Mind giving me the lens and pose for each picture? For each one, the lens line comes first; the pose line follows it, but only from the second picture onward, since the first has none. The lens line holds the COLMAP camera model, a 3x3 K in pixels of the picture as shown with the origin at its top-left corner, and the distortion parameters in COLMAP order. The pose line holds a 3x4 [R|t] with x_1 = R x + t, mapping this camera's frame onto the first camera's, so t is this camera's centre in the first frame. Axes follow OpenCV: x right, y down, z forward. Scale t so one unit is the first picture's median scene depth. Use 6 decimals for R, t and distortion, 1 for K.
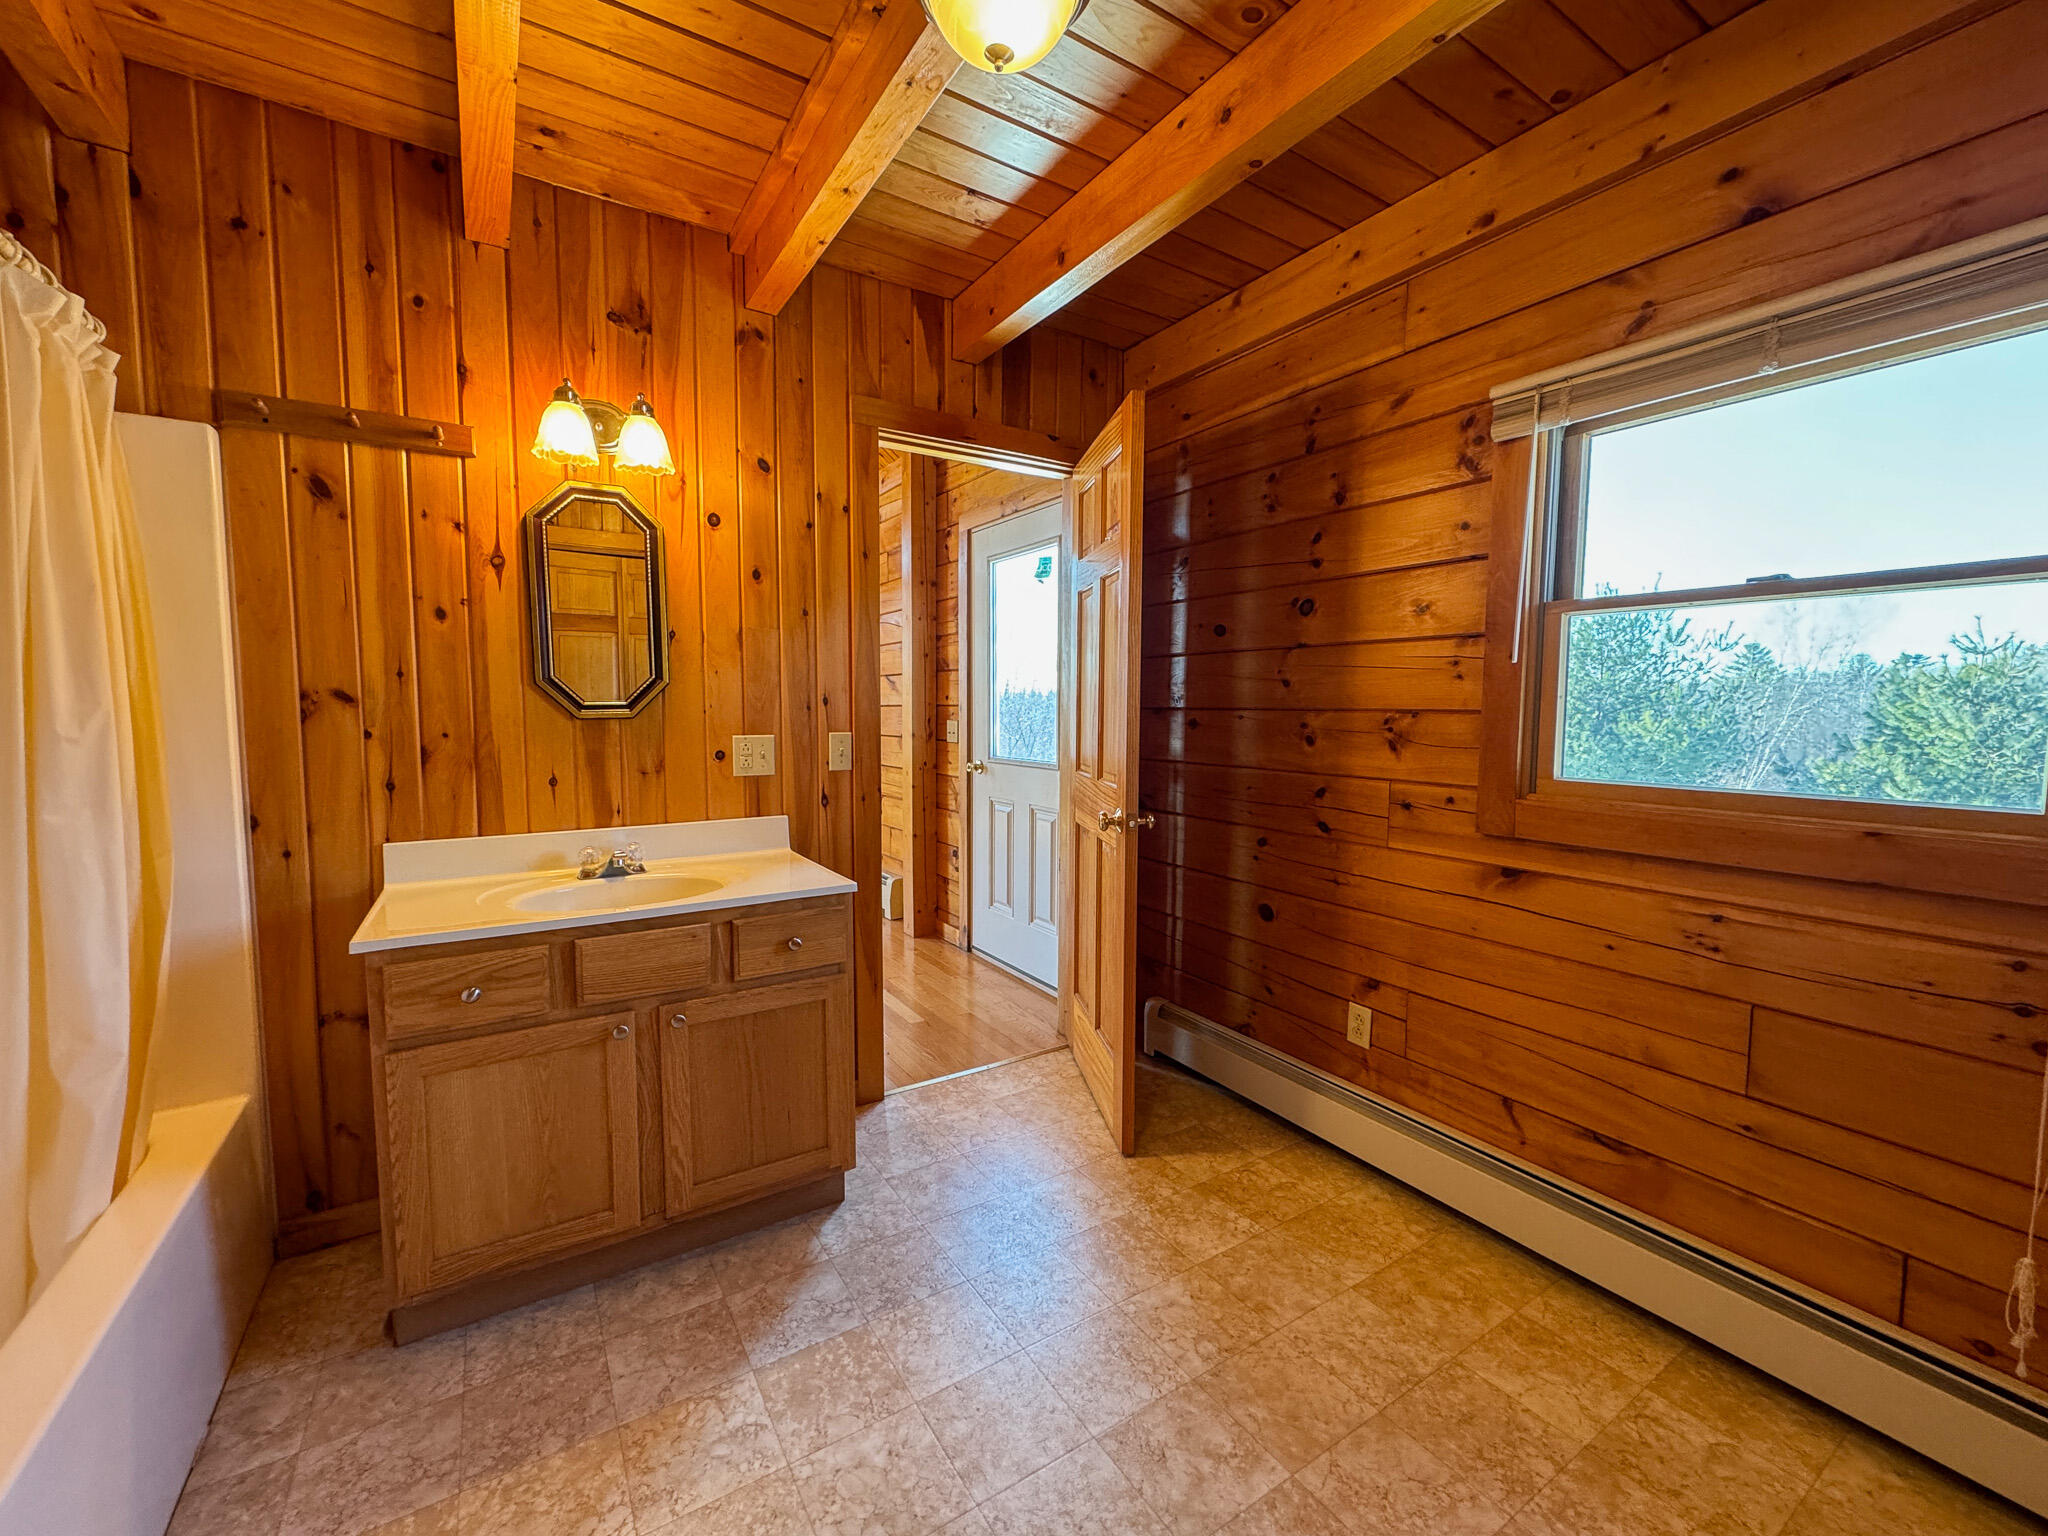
lens RADIAL K [[817.8, 0, 1024.3], [0, 817.8, 770.1], [0, 0, 1]] dist [0.001302, 0.000046]
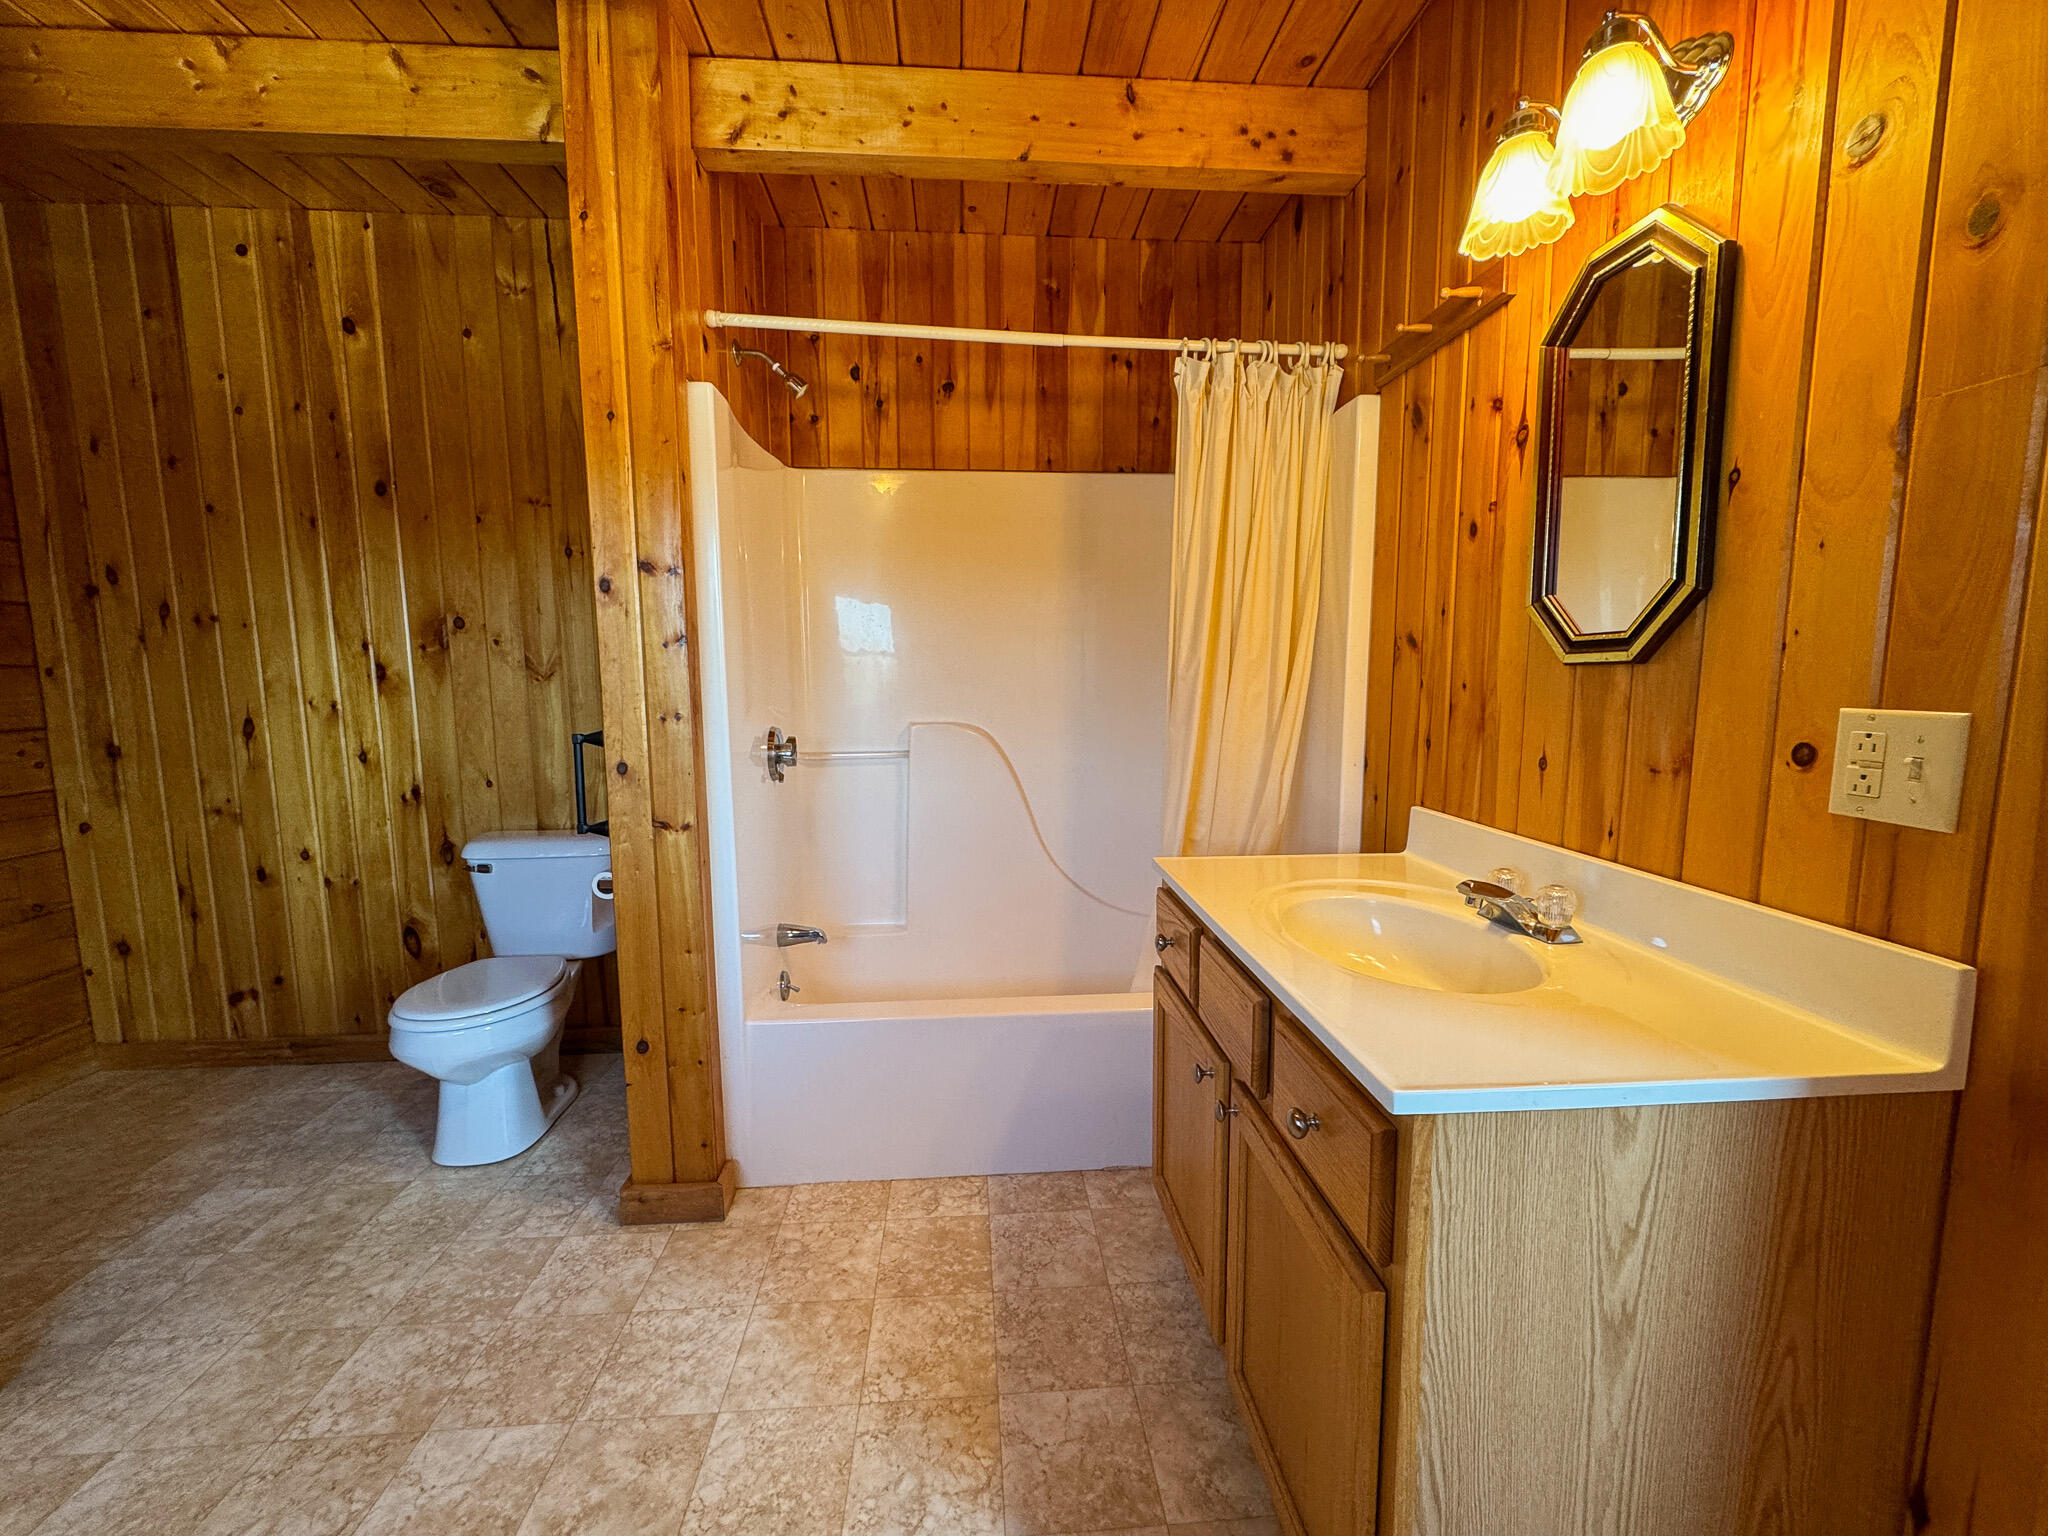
lens RADIAL K [[817.8, 0, 1028.6], [0, 817.8, 765.3], [0, 0, 1]] dist [0.001302, 0.000046]
pose [[-0.469638, 0.098501, -0.877347, 0.195654], [-0.064453, 0.987279, 0.145345, -0.056402], [0.880503, 0.124807, -0.457315, 1.027896]]
